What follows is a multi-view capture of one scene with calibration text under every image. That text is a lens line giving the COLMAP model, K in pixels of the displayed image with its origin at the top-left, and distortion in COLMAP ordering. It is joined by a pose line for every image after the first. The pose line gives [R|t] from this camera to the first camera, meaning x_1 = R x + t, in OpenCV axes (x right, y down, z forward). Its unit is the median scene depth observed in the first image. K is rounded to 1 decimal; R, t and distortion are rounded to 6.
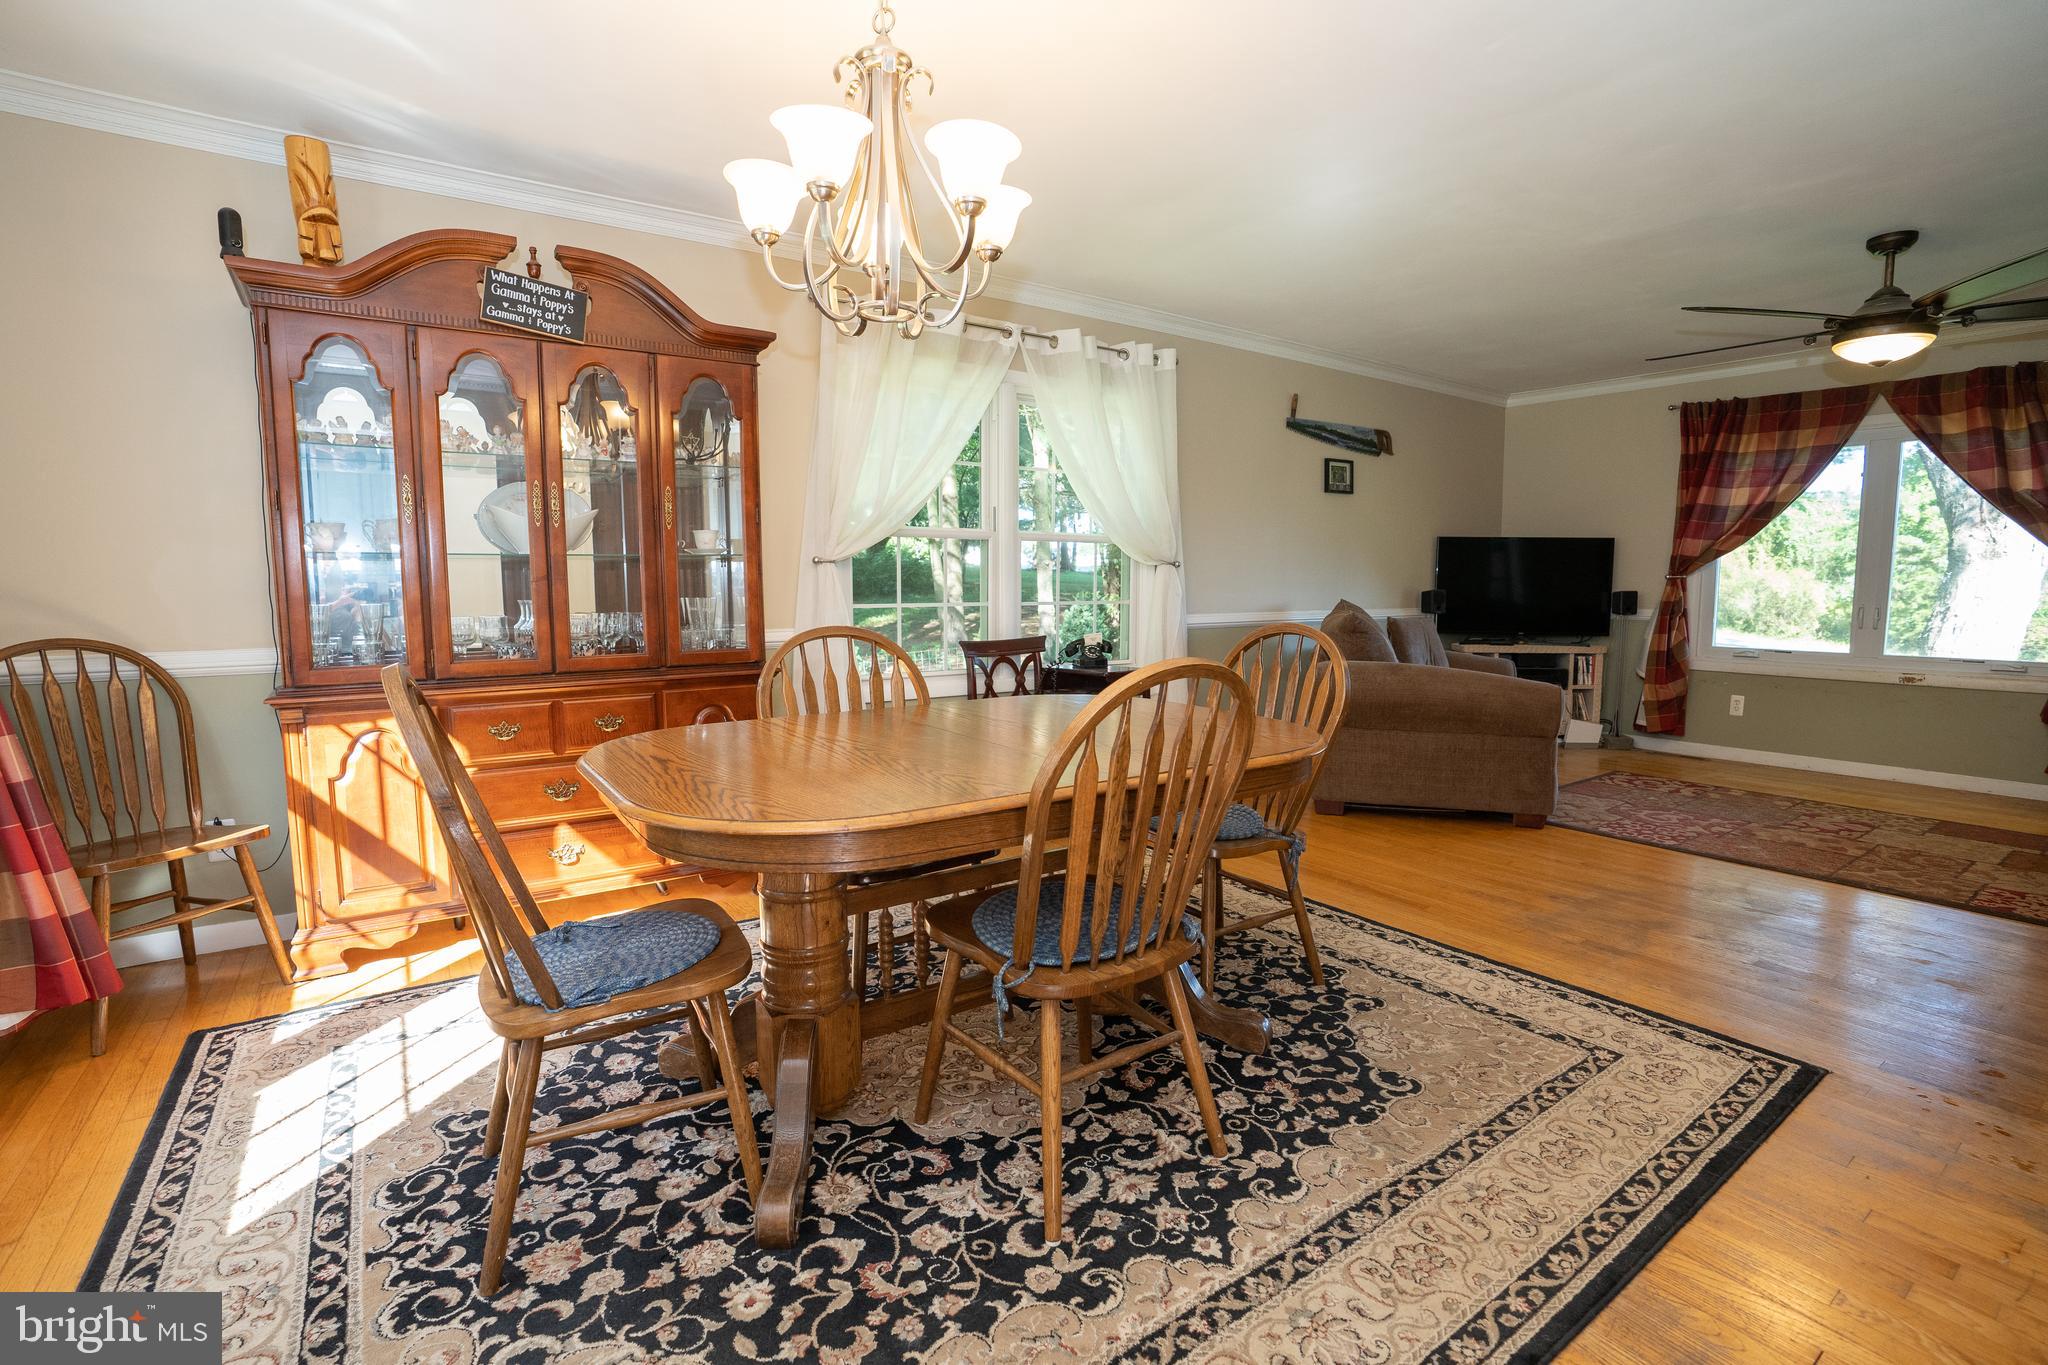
lens RADIAL K [[945.1, 0, 1026.4], [0, 945.1, 677.3], [0, 0, 1]] dist [-0.071068, 0.027040]
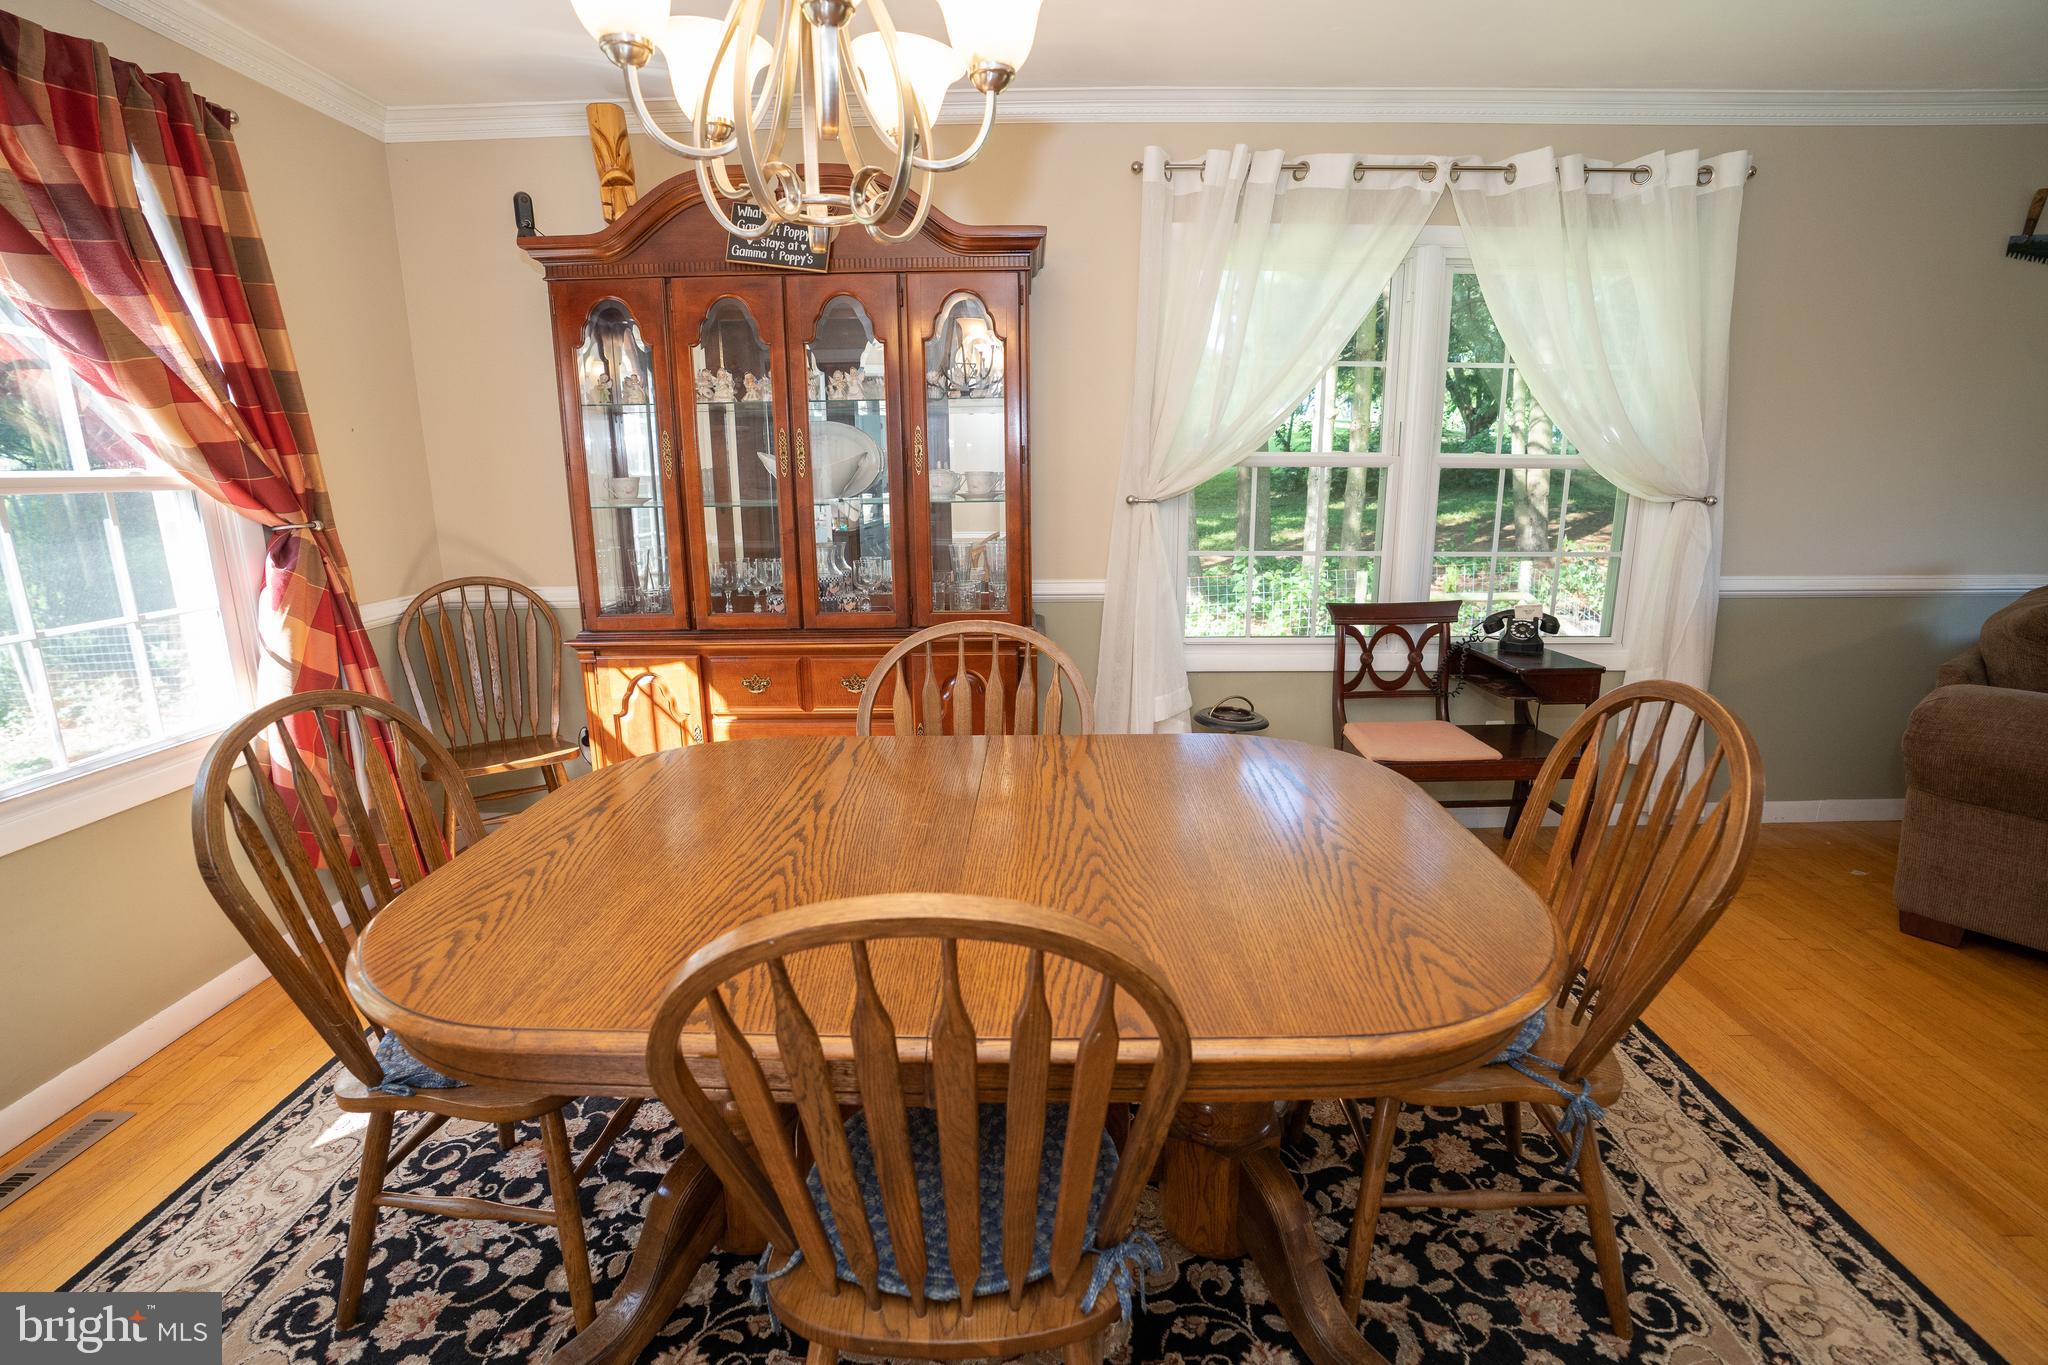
lens RADIAL K [[945.1, 0, 1026.4], [0, 945.1, 677.3], [0, 0, 1]] dist [-0.071068, 0.027040]
pose [[0.814635, 0.121565, -0.567090, 0.132623], [-0.051164, 0.989037, 0.138518, -0.055501], [0.577712, -0.083827, 0.811924, 0.180010]]
